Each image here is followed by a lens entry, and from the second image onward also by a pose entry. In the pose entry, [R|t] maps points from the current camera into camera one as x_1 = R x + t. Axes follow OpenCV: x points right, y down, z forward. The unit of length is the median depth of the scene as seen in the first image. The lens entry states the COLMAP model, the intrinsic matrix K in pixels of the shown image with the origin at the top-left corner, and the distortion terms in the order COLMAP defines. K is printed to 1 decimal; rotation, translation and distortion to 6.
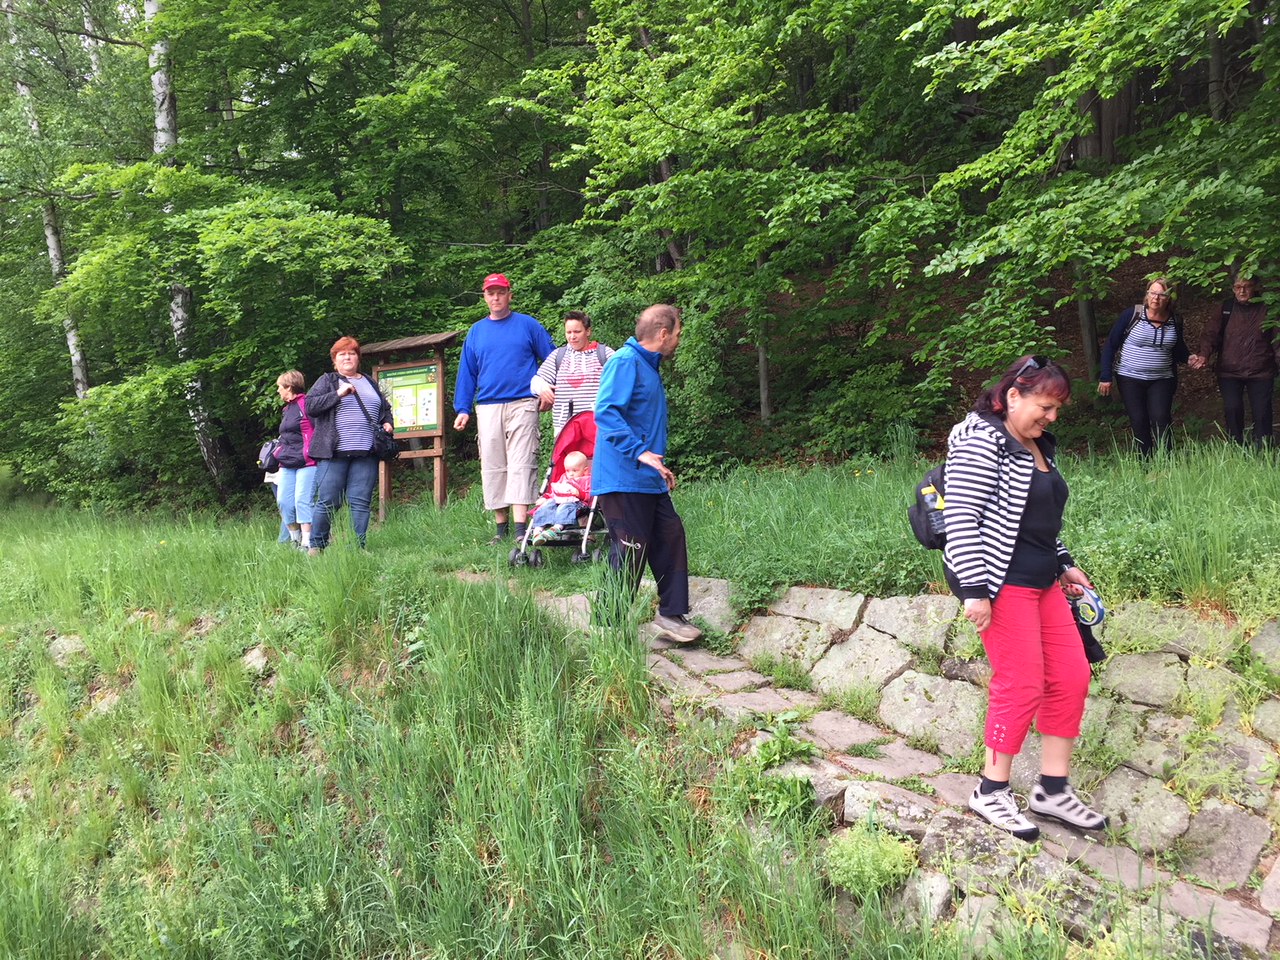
lens RADIAL K [[1075.3, 0, 642.0], [0, 1075.3, 490.4], [0, 0, 1]] dist [0.061627, -0.014467]
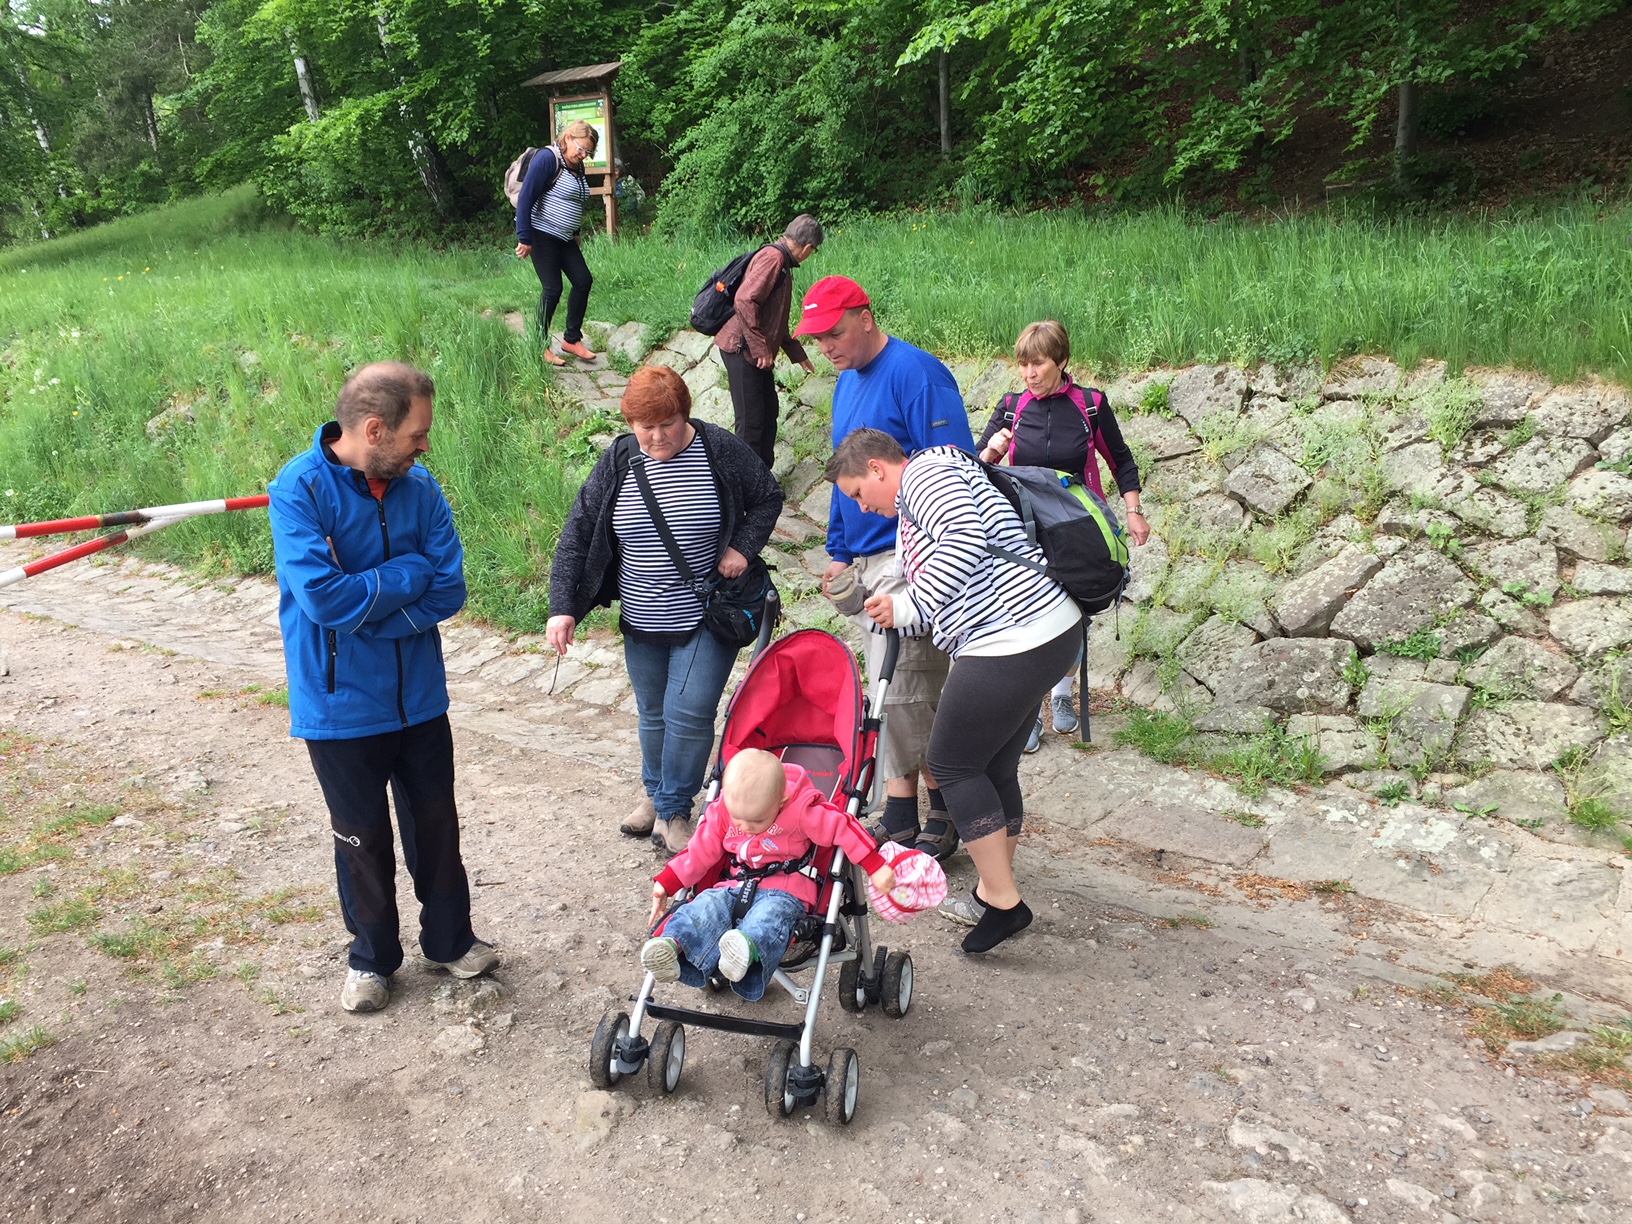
lens RADIAL K [[1371.0, 0, 810.5], [0, 1371.0, 604.0], [0, 0, 1]] dist [0.061627, -0.014467]
pose [[0.982866, 0.057538, -0.175110, 0.251579], [-0.005157, 0.958241, 0.285915, -0.034141], [0.184249, -0.280113, 0.942119, -0.315343]]
